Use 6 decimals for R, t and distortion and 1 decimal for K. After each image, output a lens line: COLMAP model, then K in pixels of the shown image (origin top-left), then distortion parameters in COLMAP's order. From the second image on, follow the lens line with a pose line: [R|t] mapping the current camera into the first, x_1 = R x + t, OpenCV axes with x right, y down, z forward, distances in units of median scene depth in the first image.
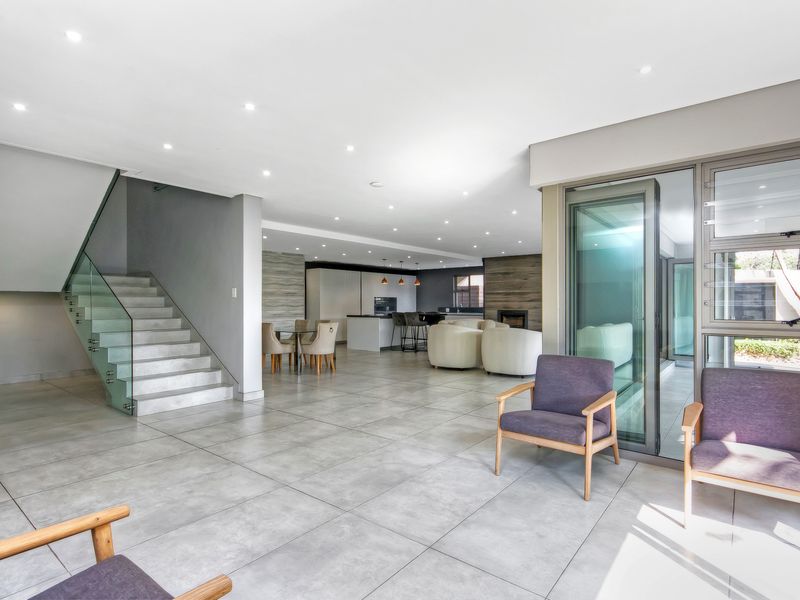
lens RADIAL K [[425.6, 0, 401.8], [0, 425.6, 301.0], [0, 0, 1]] dist [0.016731, -0.000400]
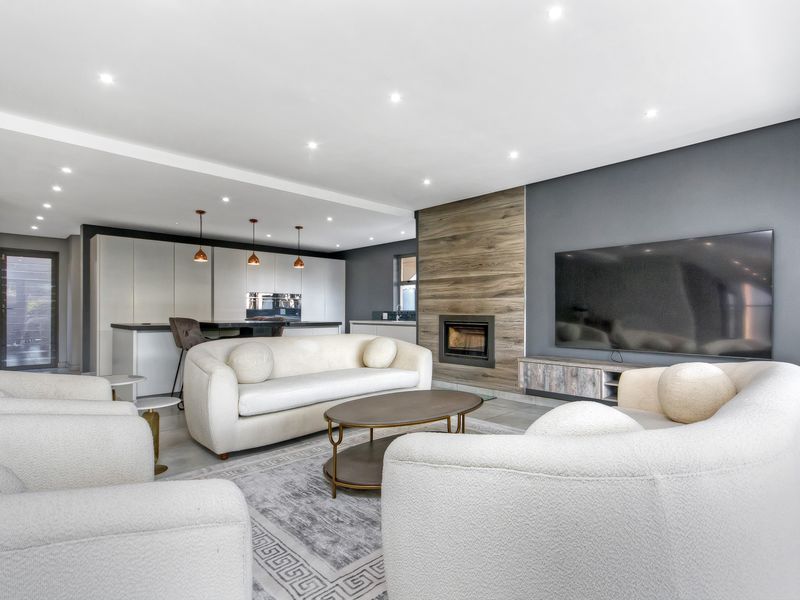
lens RADIAL K [[425.6, 0, 399.7], [0, 425.6, 305.5], [0, 0, 1]] dist [0.016731, -0.000400]
pose [[0.990623, -0.000099, -0.136626, 0.240861], [-0.001097, 0.999962, -0.008678, 0.013723], [0.136621, 0.008746, 0.990585, 0.505124]]
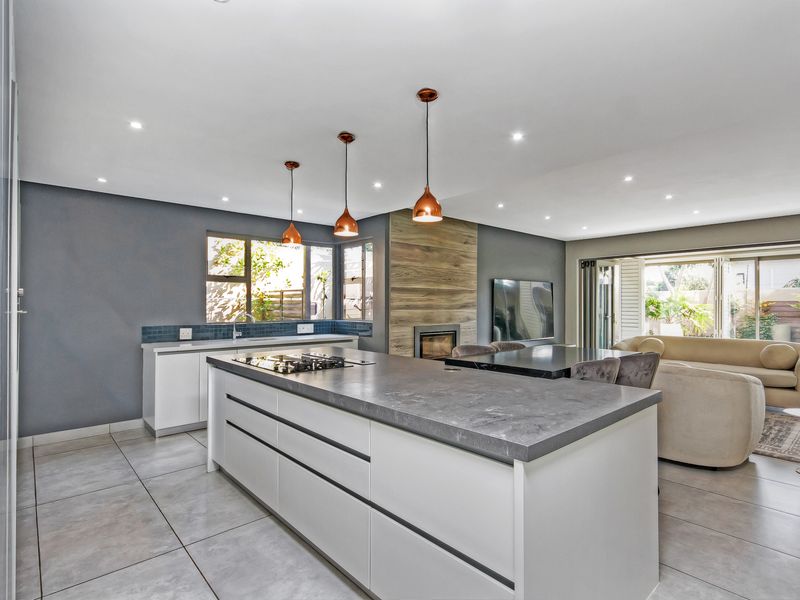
lens RADIAL K [[425.6, 0, 401.9], [0, 425.6, 301.8], [0, 0, 1]] dist [0.016731, -0.000400]
pose [[0.157643, 0.006168, 0.987477, -0.220174], [-0.006778, 0.999964, -0.005164, -0.003209], [-0.987473, -0.005879, 0.157680, 0.921518]]
